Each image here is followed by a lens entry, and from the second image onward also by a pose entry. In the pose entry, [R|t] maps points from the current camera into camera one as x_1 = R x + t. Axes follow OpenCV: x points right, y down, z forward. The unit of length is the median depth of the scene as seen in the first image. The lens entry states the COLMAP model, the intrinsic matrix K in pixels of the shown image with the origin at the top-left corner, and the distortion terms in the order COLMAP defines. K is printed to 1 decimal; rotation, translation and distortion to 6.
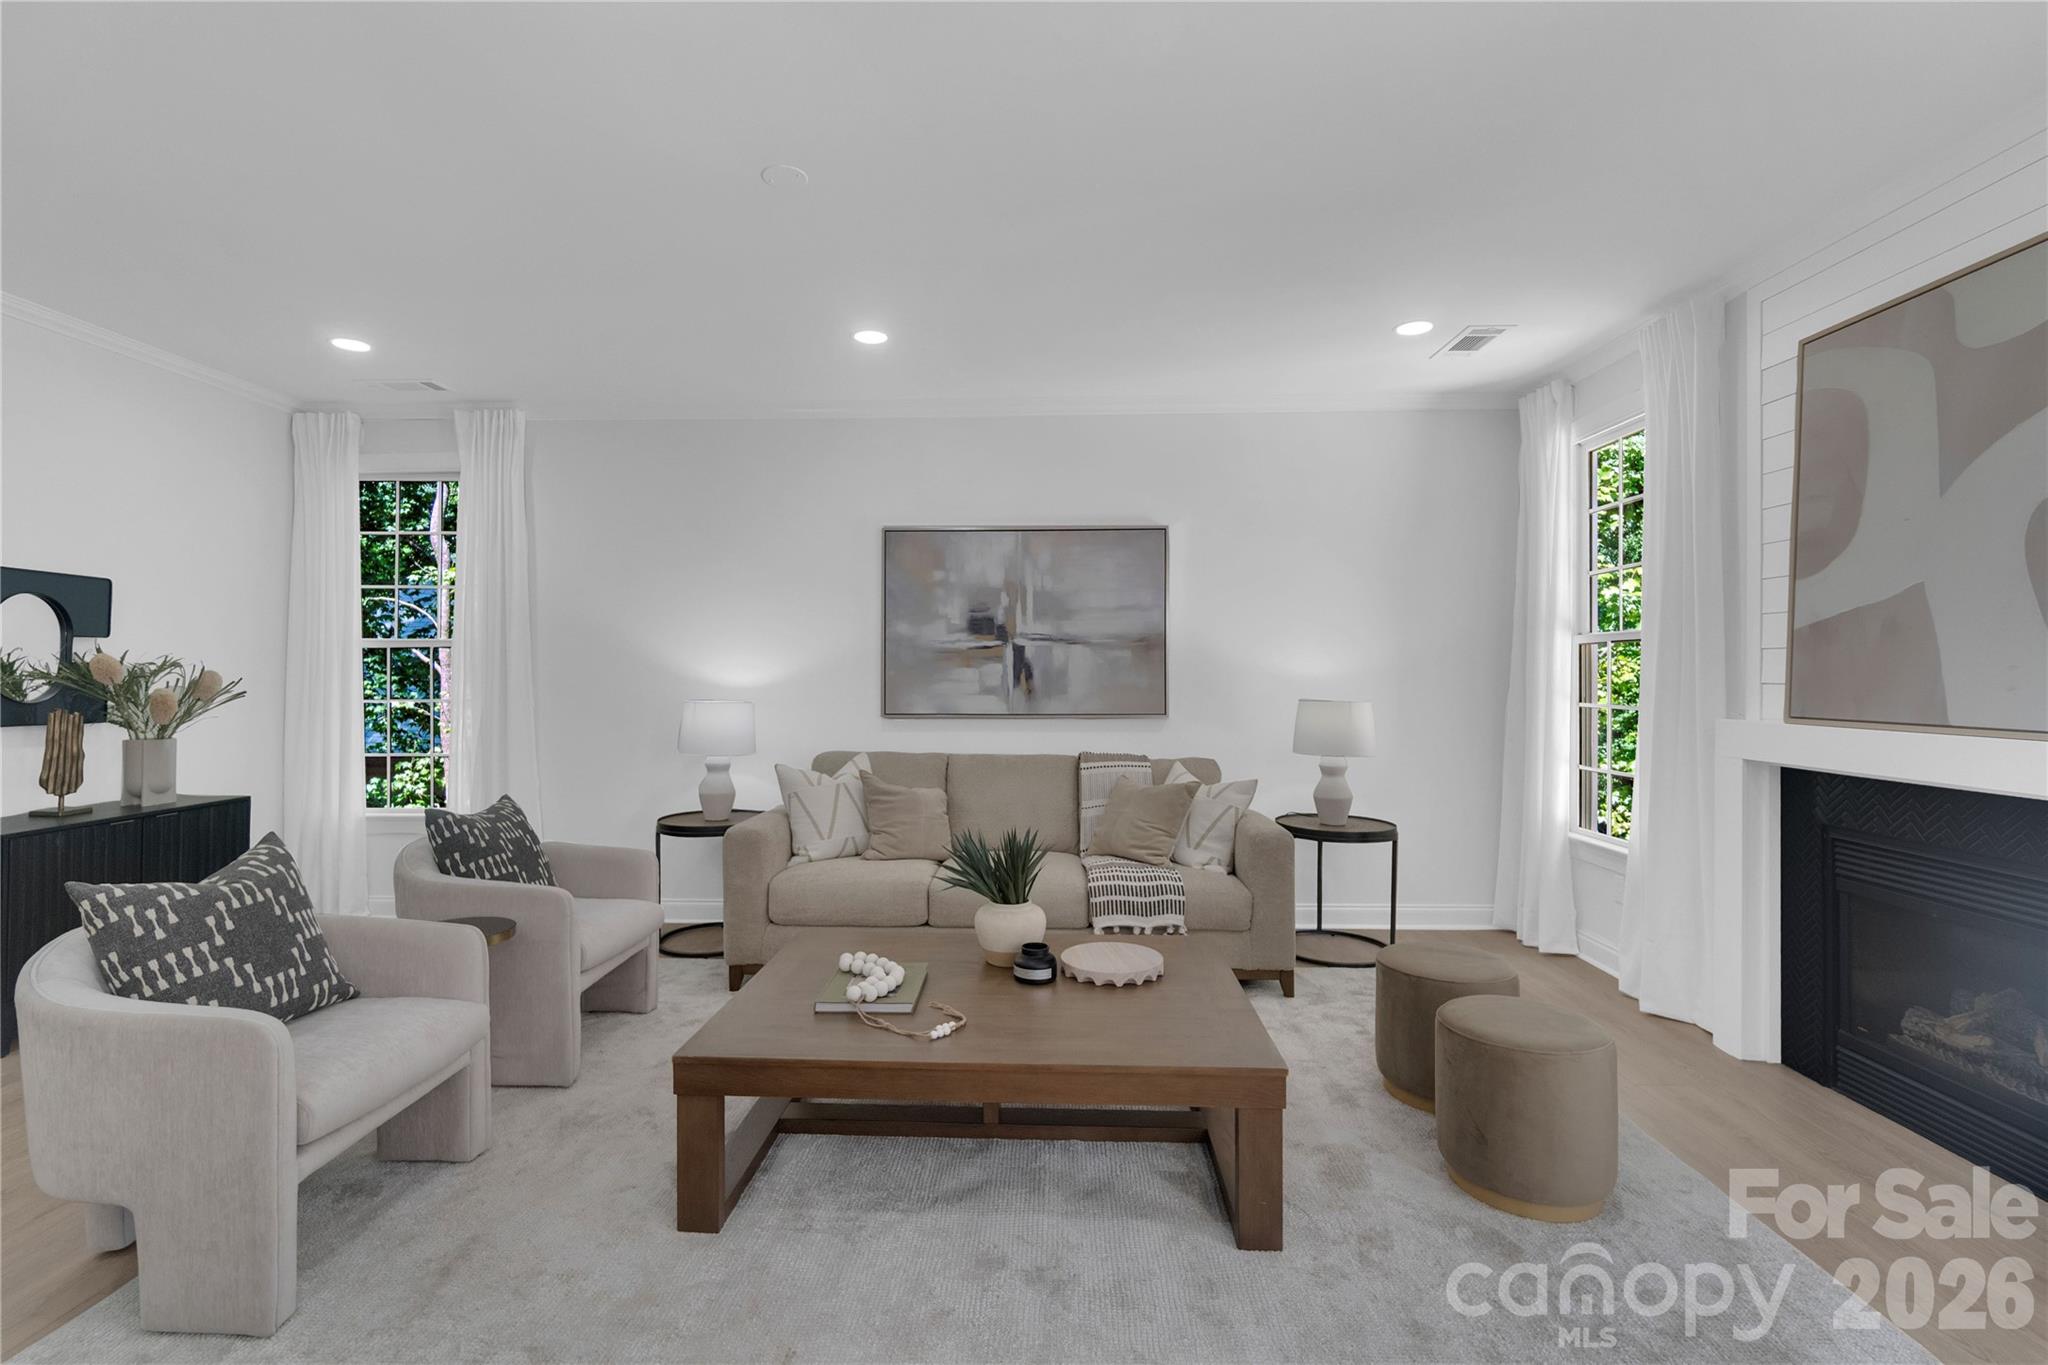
lens RADIAL K [[894.5, 0, 1024.5], [0, 894.5, 662.0], [0, 0, 1]] dist [-0.001870, -0.000159]
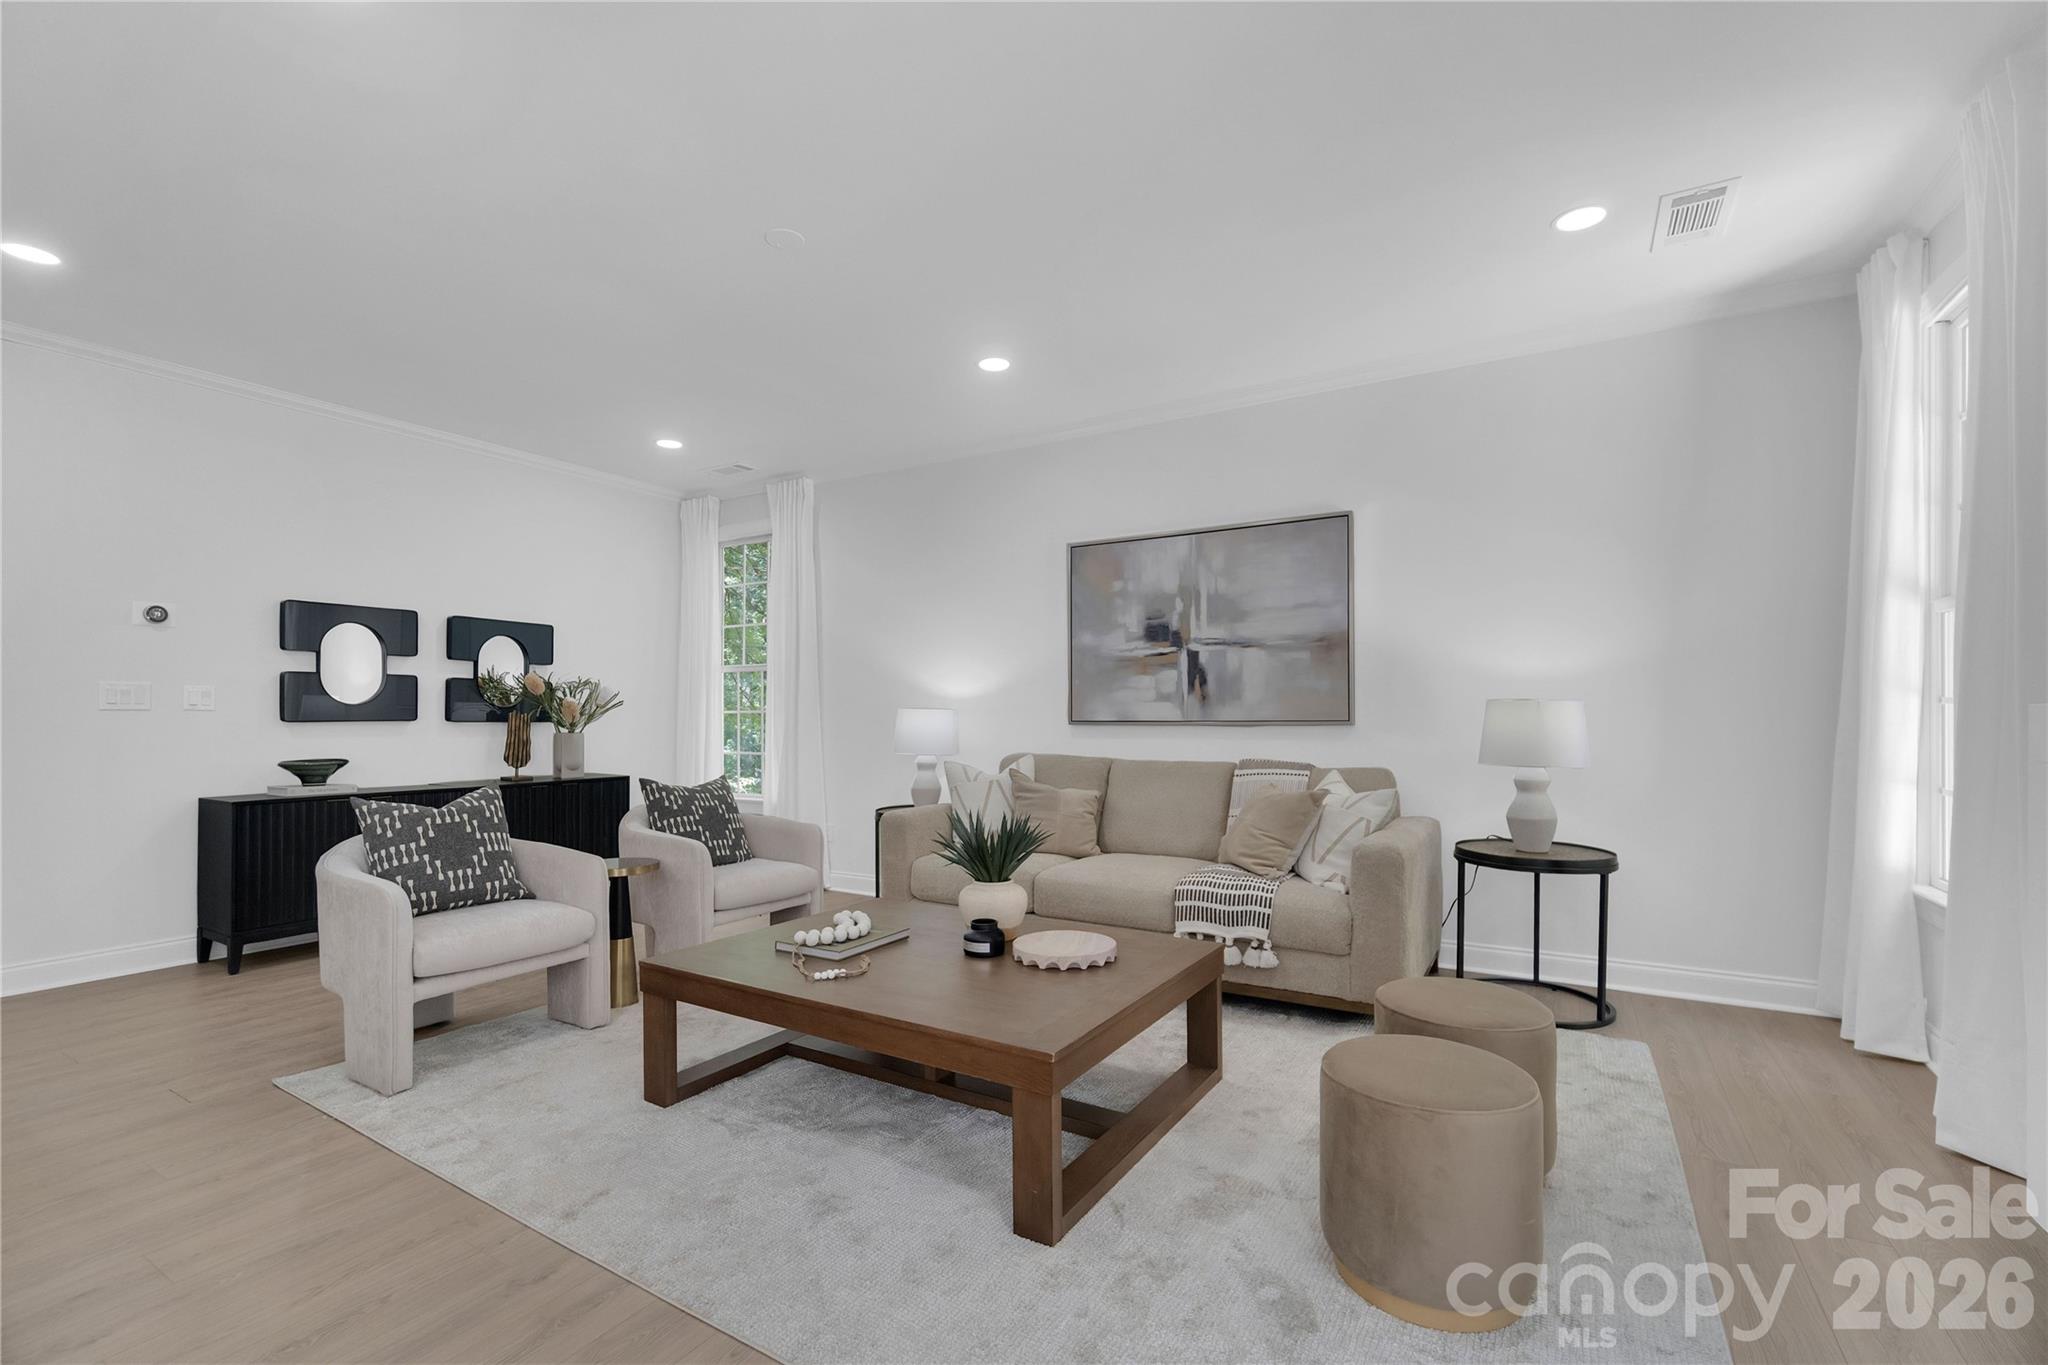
lens RADIAL K [[894.5, 0, 1142.5], [0, 894.5, 716.3], [0, 0, 1]] dist [-0.001870, -0.000159]
pose [[0.883222, -0.009709, -0.468855, 0.518097], [0.012682, 0.999915, 0.003184, 0.063441], [0.468784, -0.008758, 0.883269, 0.139381]]
